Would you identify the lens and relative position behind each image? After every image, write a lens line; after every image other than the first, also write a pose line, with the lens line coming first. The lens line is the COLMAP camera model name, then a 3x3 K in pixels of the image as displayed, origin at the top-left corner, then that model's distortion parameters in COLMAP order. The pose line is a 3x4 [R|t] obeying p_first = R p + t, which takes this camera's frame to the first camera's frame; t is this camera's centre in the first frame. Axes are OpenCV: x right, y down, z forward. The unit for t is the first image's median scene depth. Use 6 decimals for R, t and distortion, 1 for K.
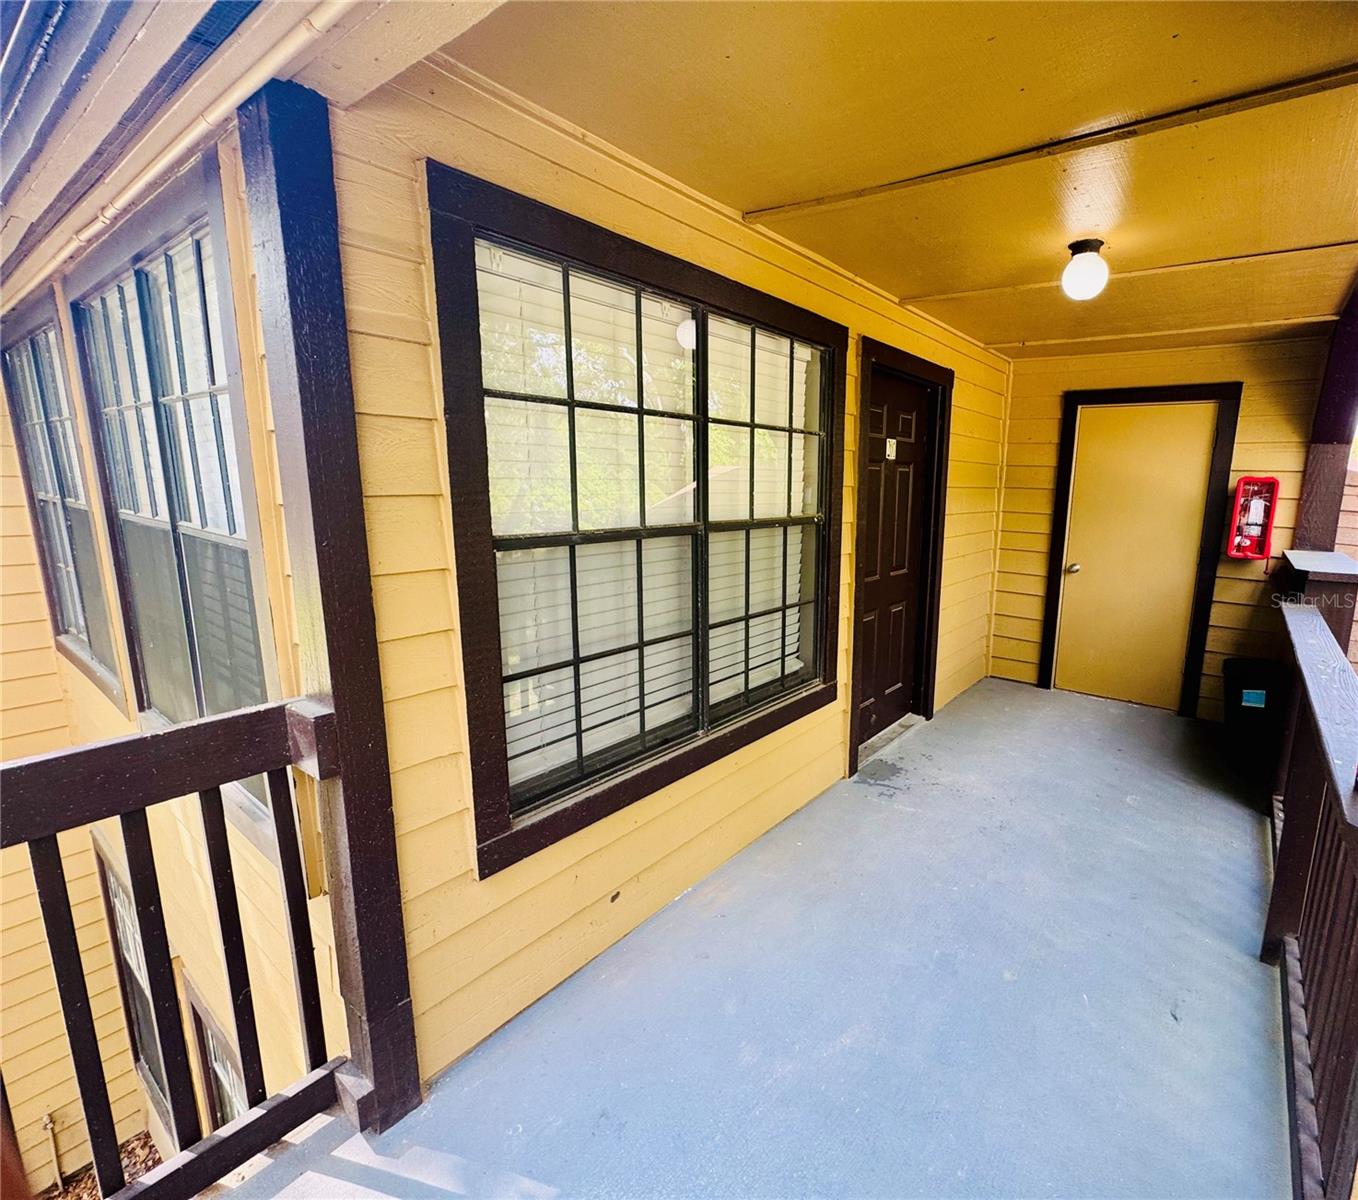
lens RADIAL K [[627.9, 0, 821.6], [0, 627.9, 602.2], [0, 0, 1]] dist [0.011225, -0.000134]
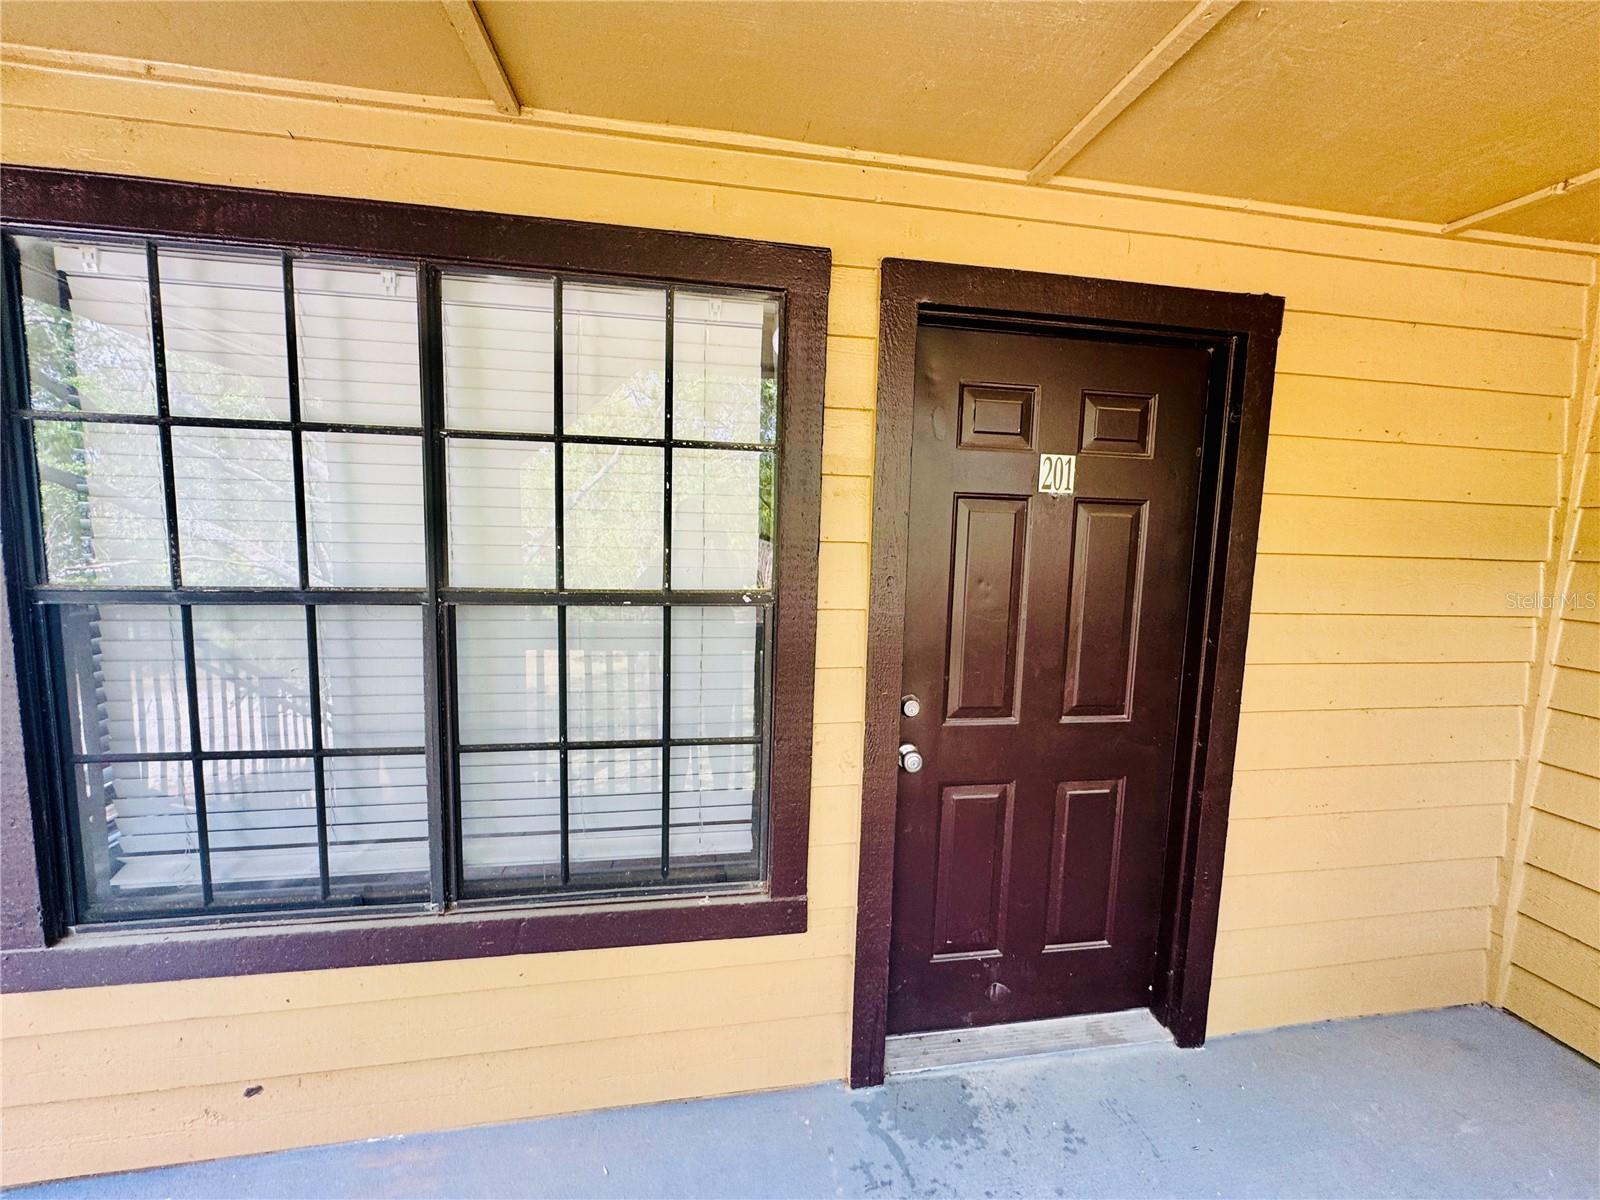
lens RADIAL K [[641.7, 0, 800.0], [0, 641.7, 600.0], [0, 0, 1]] dist [-0.001282, 0.000029]
pose [[0.686703, 0.080432, -0.722475, 0.423741], [-0.152555, 0.987673, -0.035046, -0.114351], [0.710750, 0.134284, 0.690509, 0.620887]]
